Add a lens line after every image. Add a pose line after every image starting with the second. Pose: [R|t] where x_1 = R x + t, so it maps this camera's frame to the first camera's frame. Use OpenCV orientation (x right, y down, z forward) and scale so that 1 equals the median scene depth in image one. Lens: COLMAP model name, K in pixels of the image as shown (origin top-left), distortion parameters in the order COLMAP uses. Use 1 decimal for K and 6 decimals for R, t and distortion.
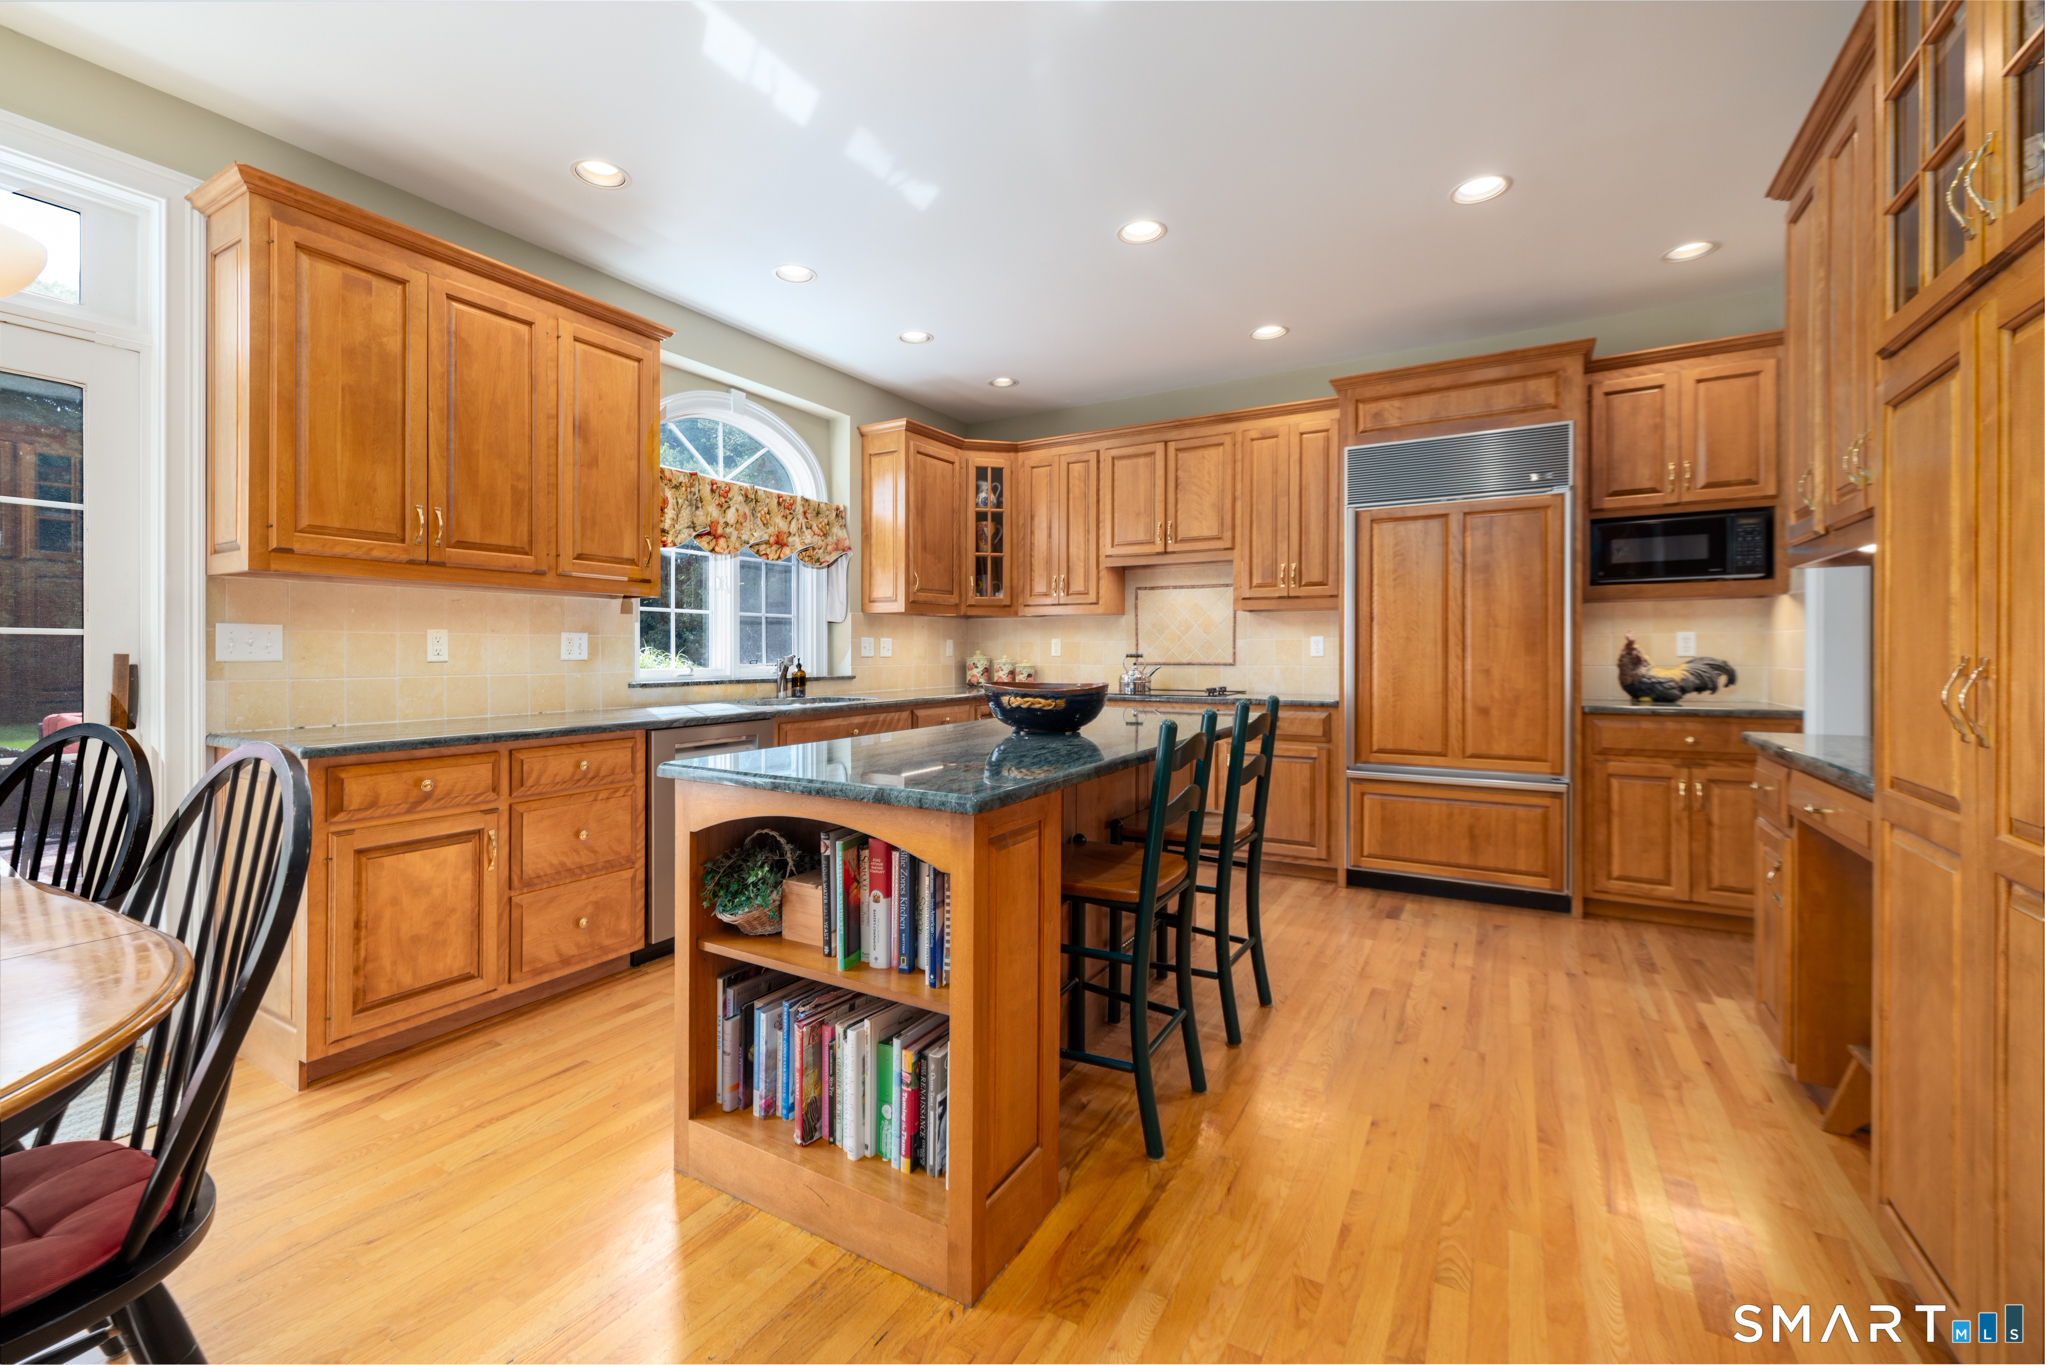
lens RADIAL K [[859.4, 0, 992.8], [0, 859.4, 654.8], [0, 0, 1]] dist [0.002680, -0.000041]
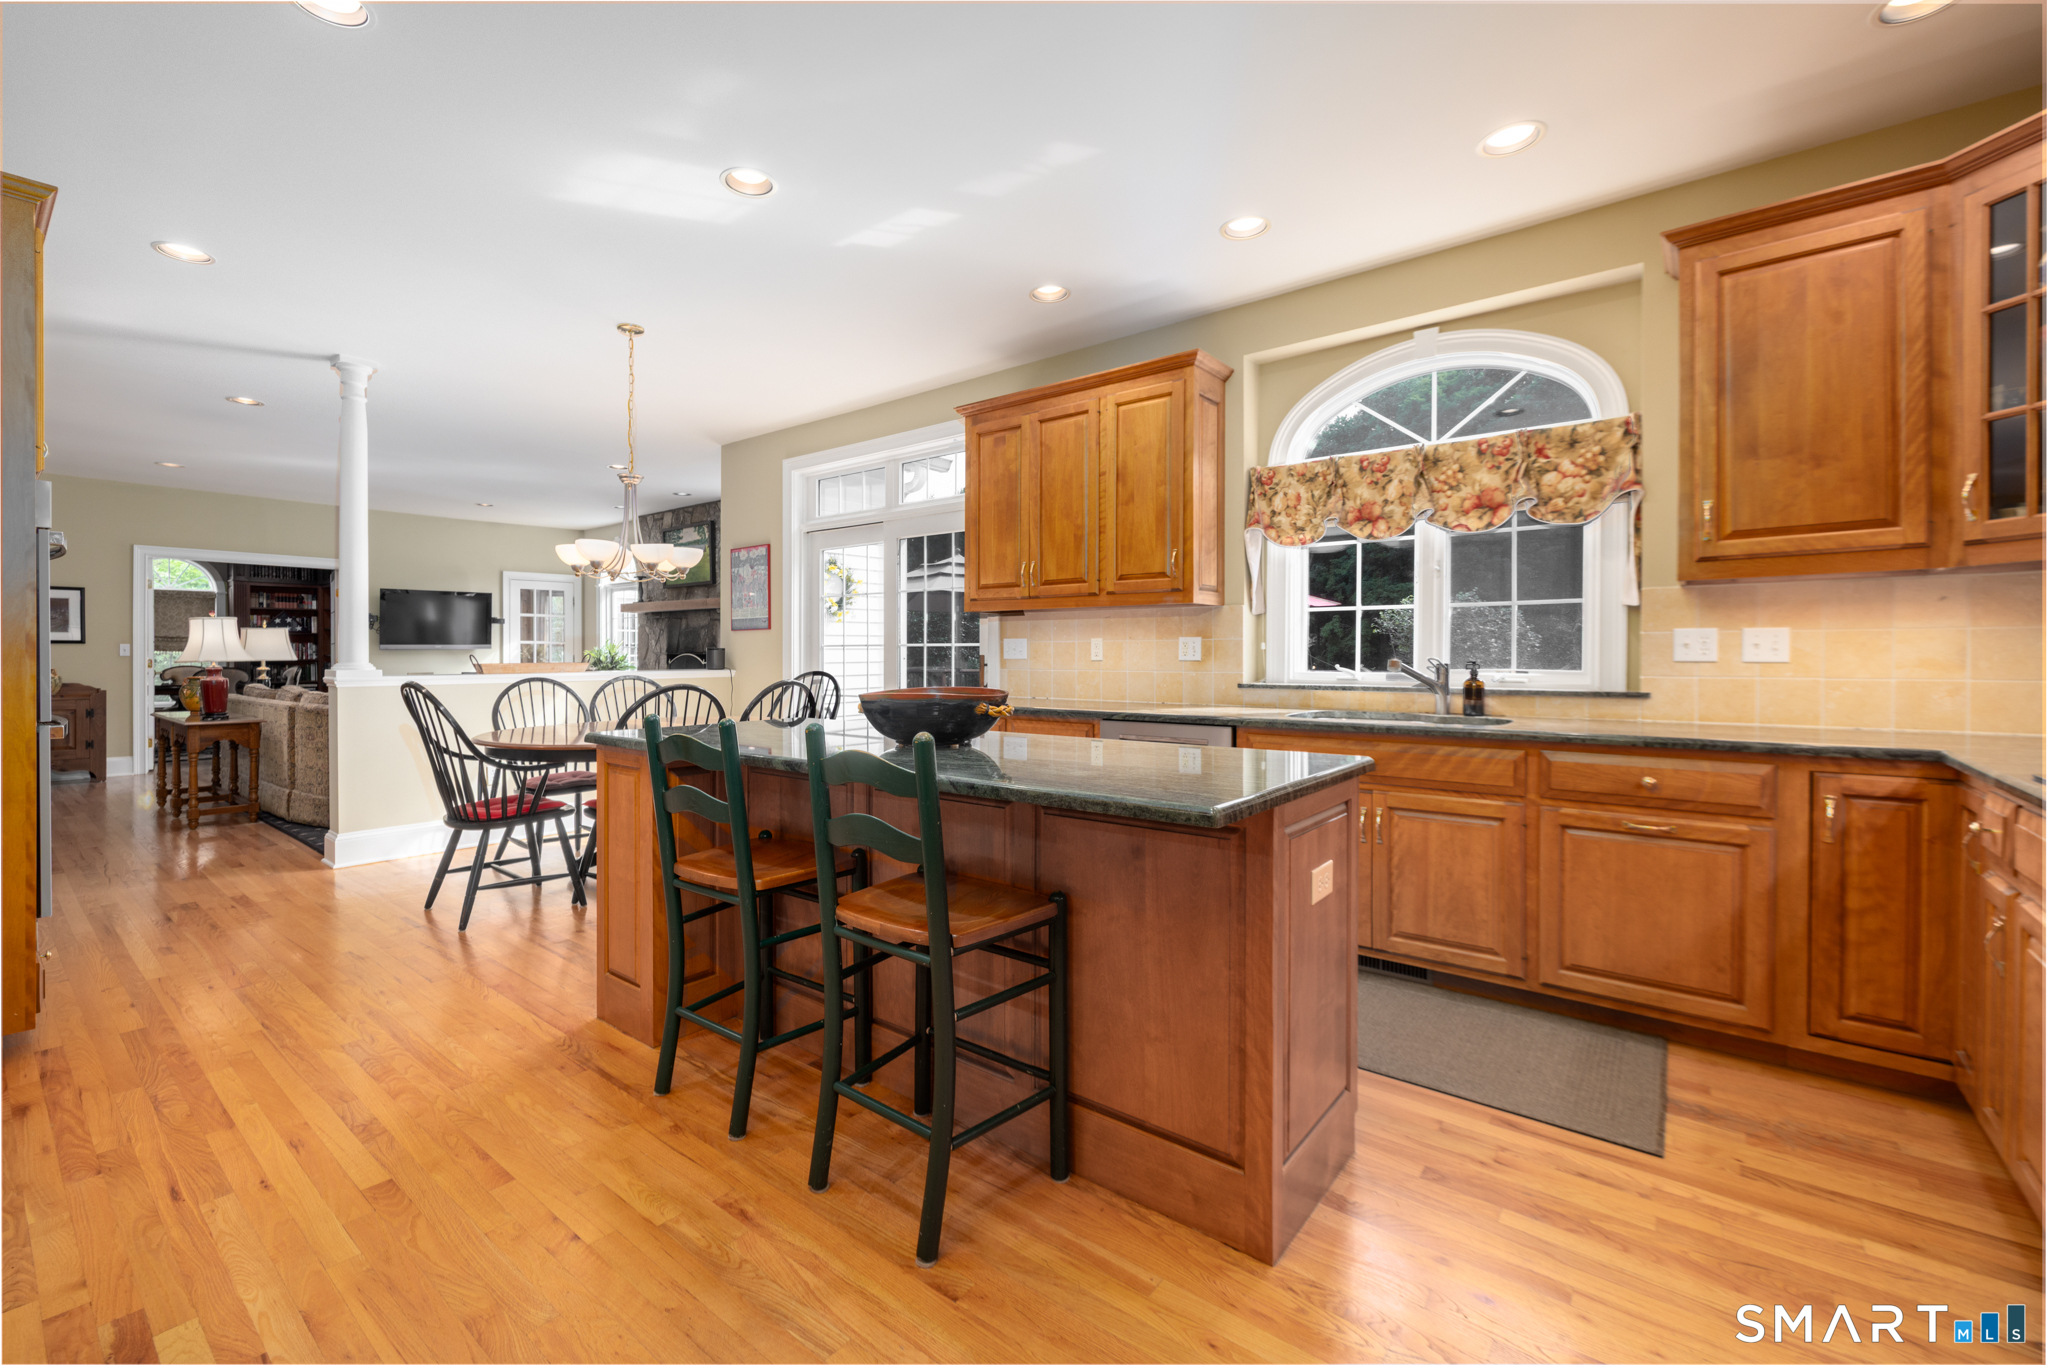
lens RADIAL K [[860.2, 0, 984.4], [0, 860.2, 651.8], [0, 0, 1]] dist [0.002680, -0.000041]
pose [[-0.147181, -0.001926, -0.989108, 0.600319], [-0.001549, 0.999997, -0.001717, -0.002813], [0.989108, 0.001279, -0.147183, 0.755627]]
